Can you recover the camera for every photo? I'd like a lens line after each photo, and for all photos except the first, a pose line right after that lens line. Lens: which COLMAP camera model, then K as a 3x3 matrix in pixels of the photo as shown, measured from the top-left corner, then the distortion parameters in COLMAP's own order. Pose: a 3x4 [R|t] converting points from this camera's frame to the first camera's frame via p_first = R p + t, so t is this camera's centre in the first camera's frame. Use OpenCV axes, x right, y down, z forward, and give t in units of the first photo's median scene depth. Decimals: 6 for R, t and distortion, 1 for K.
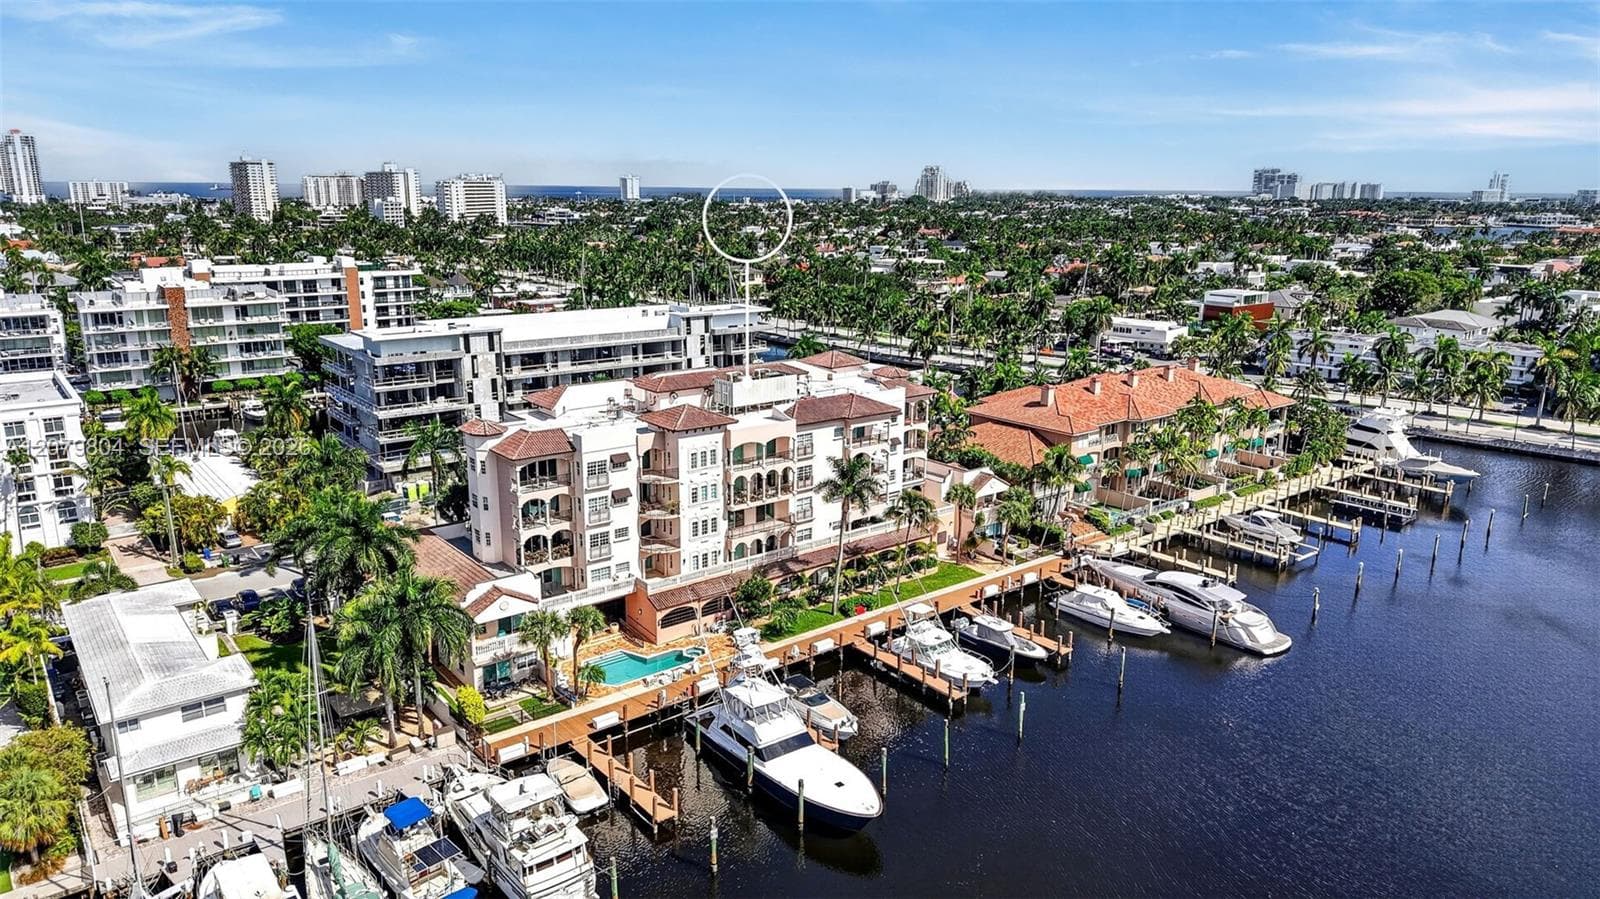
lens RADIAL K [[1071.2, 0, 834.2], [0, 1071.2, 455.3], [0, 0, 1]] dist [-0.021781, -0.001445]
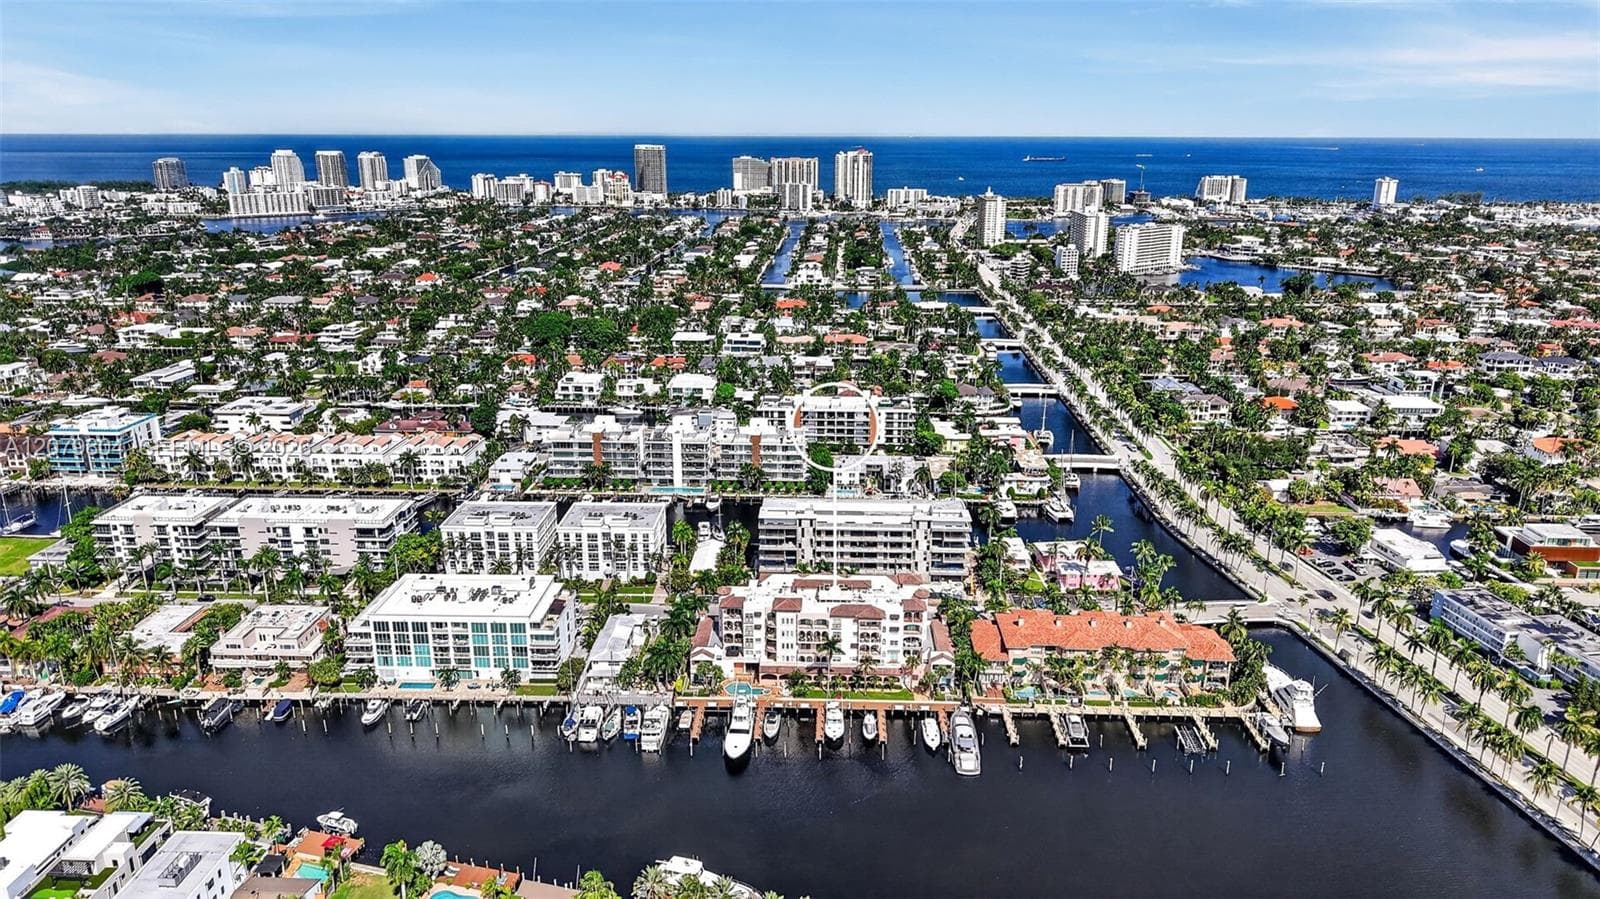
lens RADIAL K [[1070.0, 0, 803.1], [0, 1070.0, 451.0], [0, 0, 1]] dist [0.045742, -0.060707]
pose [[0.744426, 0.174319, -0.644549, 1.527272], [-0.150565, 0.984282, 0.092304, -0.655900], [0.650508, 0.028333, 0.758971, -0.981453]]
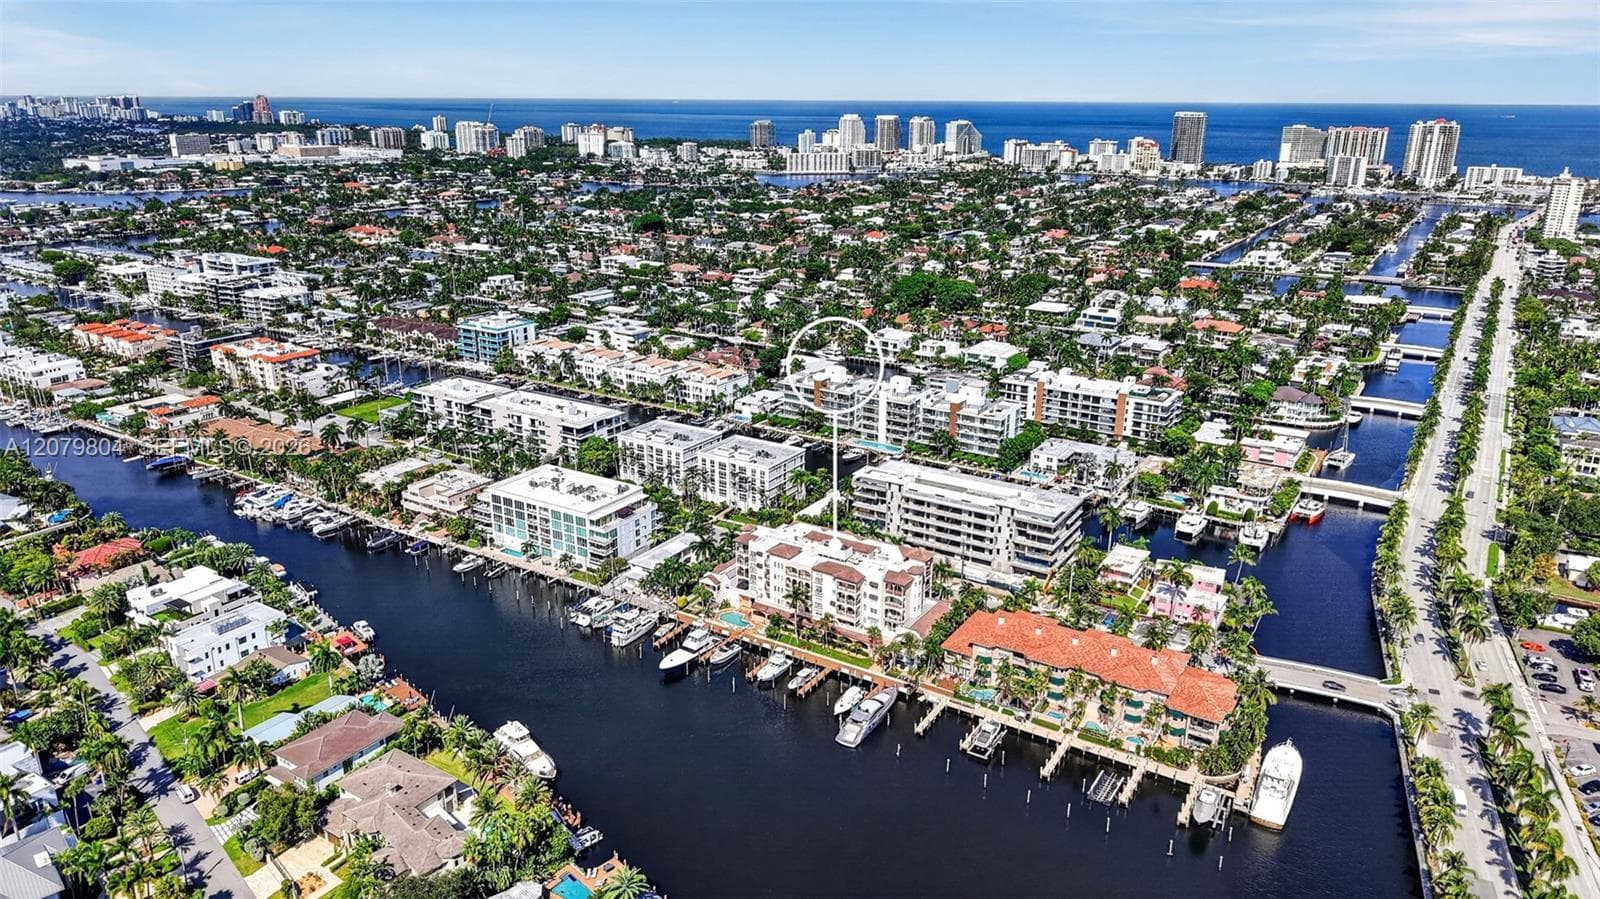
lens RADIAL K [[1074.3, 0, 800.0], [0, 1074.3, 449.5], [0, 0, 1]] dist [0.031226, -0.033049]
pose [[0.303075, 0.281468, -0.910451, 2.312380], [-0.230891, 0.948609, 0.216404, -0.885480], [0.924573, 0.144628, 0.352488, 0.040605]]
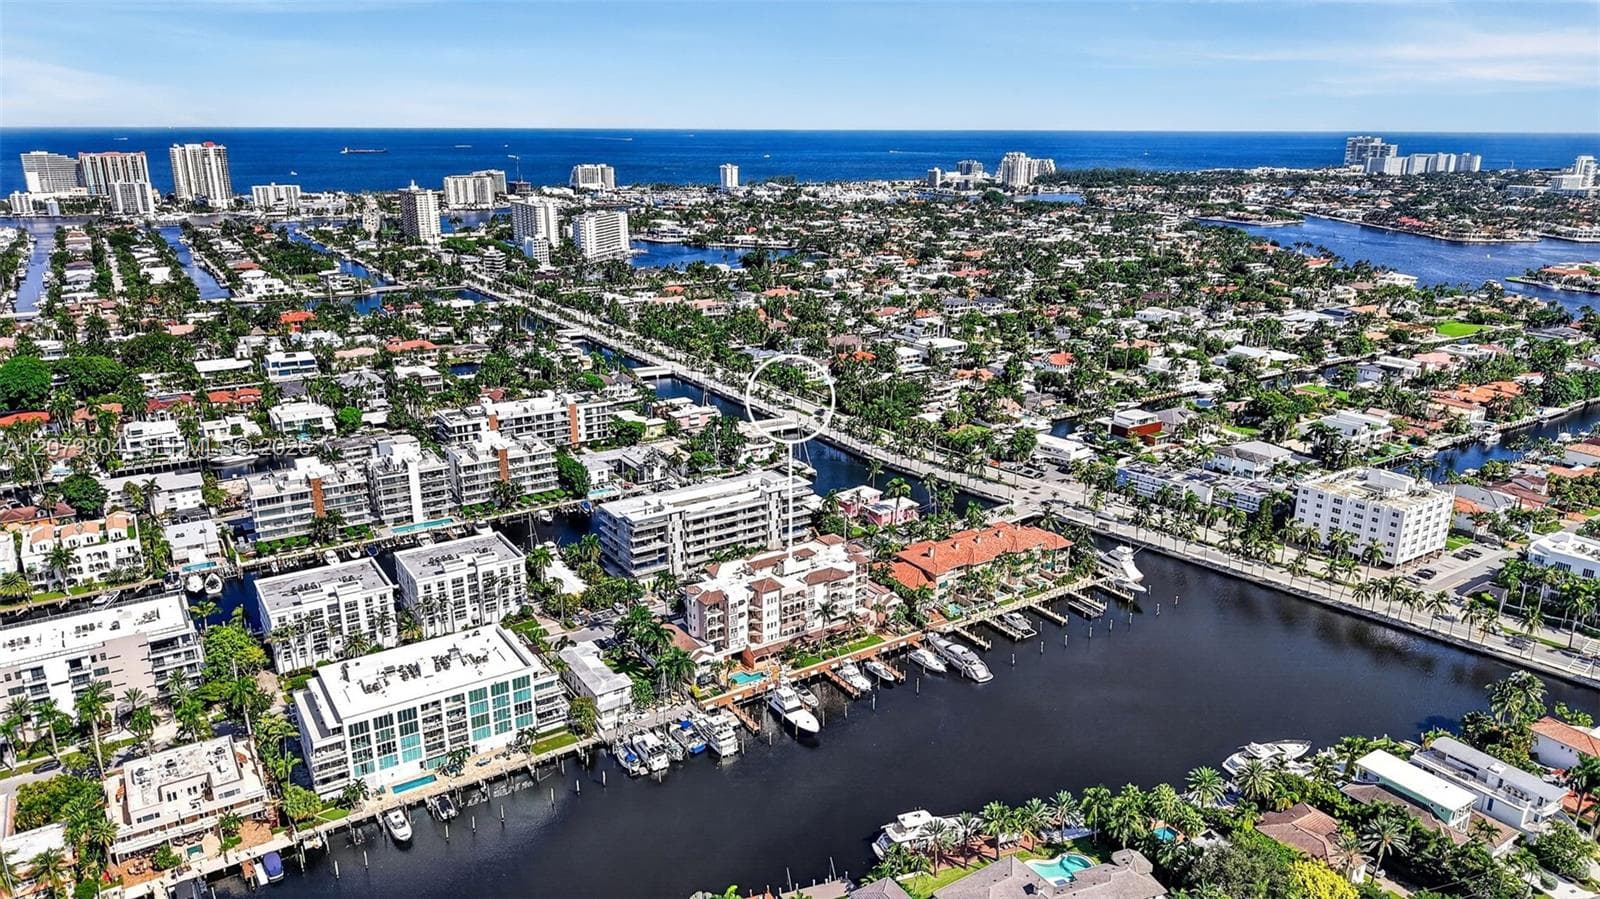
lens RADIAL K [[1070.0, 0, 803.1], [0, 1070.0, 451.0], [0, 0, 1]] dist [0.045742, -0.060707]
pose [[0.993252, 0.018496, -0.114492, 0.259865], [-0.012783, 0.998645, 0.050436, -0.513260], [0.115270, -0.048632, 0.992143, -1.662524]]
